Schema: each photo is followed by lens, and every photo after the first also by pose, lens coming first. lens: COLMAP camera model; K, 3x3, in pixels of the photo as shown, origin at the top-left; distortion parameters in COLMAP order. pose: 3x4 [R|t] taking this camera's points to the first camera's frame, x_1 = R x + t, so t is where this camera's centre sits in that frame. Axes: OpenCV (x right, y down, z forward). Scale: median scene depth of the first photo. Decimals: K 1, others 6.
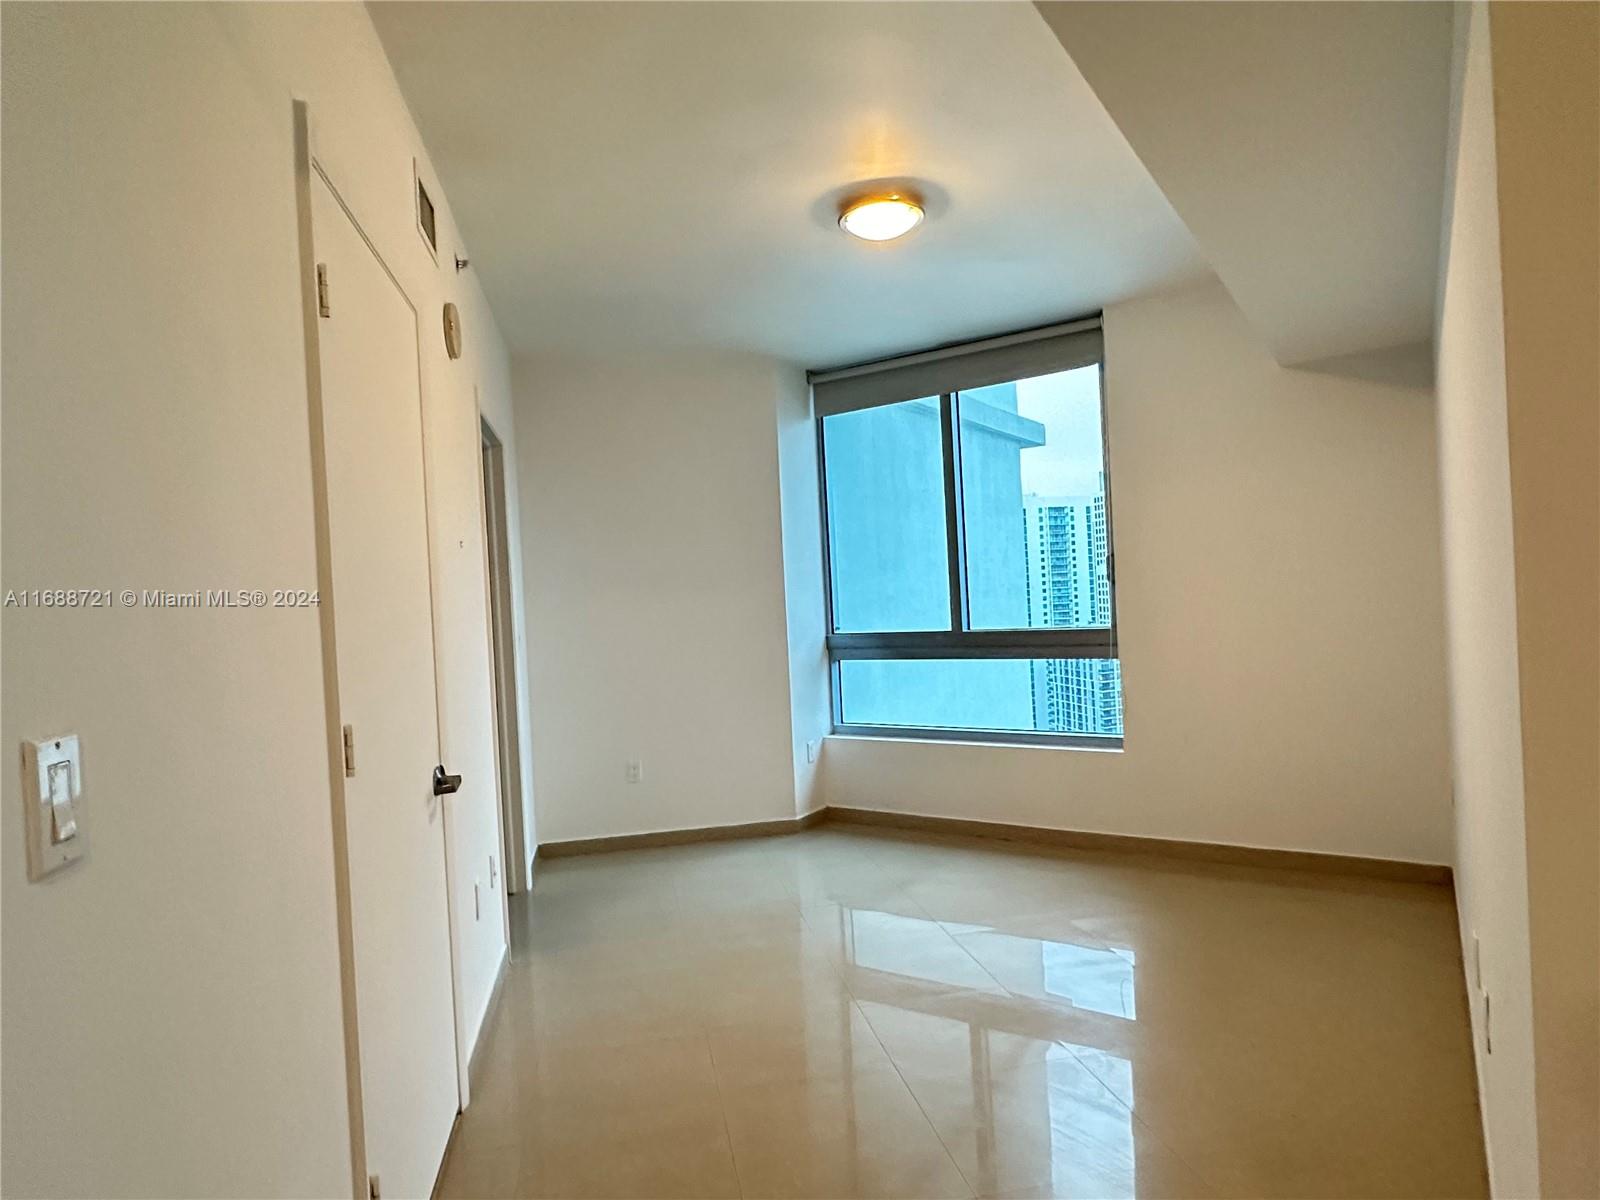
lens RADIAL K [[940.9, 0, 787.8], [0, 940.9, 598.7], [0, 0, 1]] dist [-0.068948, -0.000372]
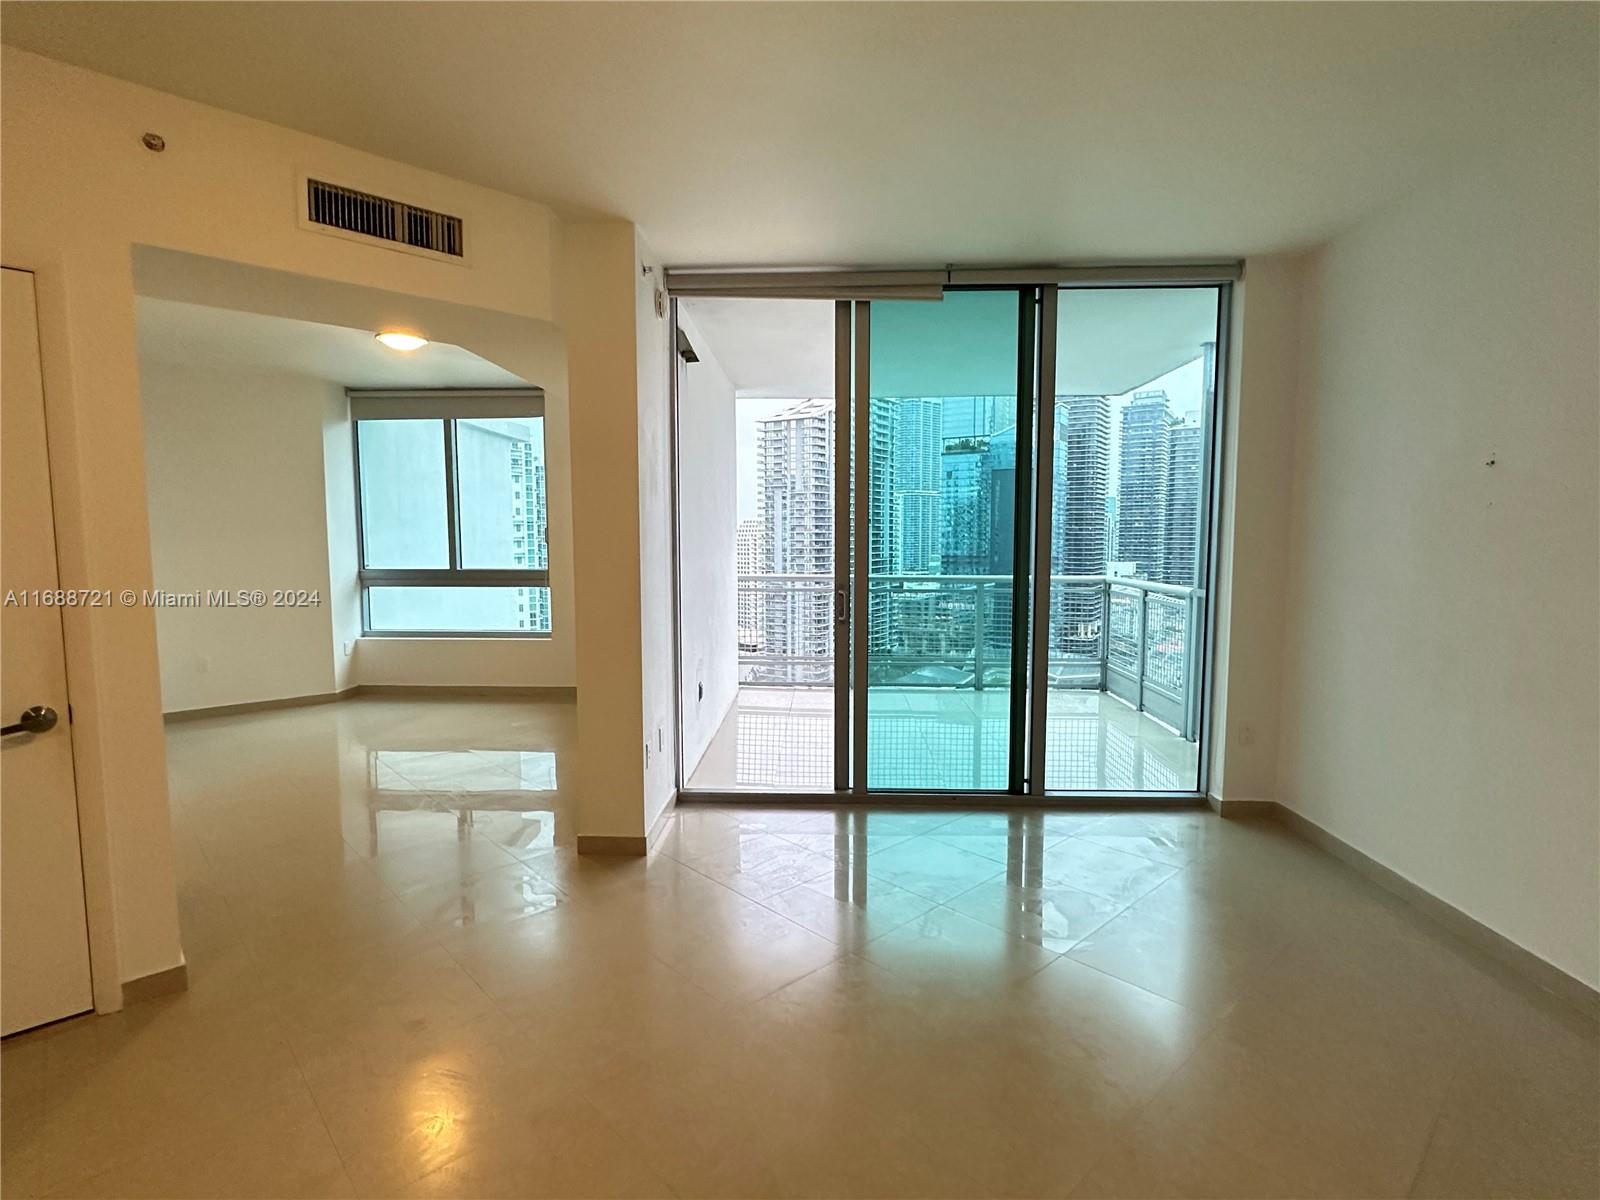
lens RADIAL K [[789.8, 0, 801.8], [0, 789.8, 589.0], [0, 0, 1]] dist [-0.008933, 0.000723]
pose [[0.849421, 0.004236, 0.527699, -0.021644], [-0.038635, 0.997783, 0.054180, -0.027230], [-0.526300, -0.066409, 0.847702, -0.435265]]
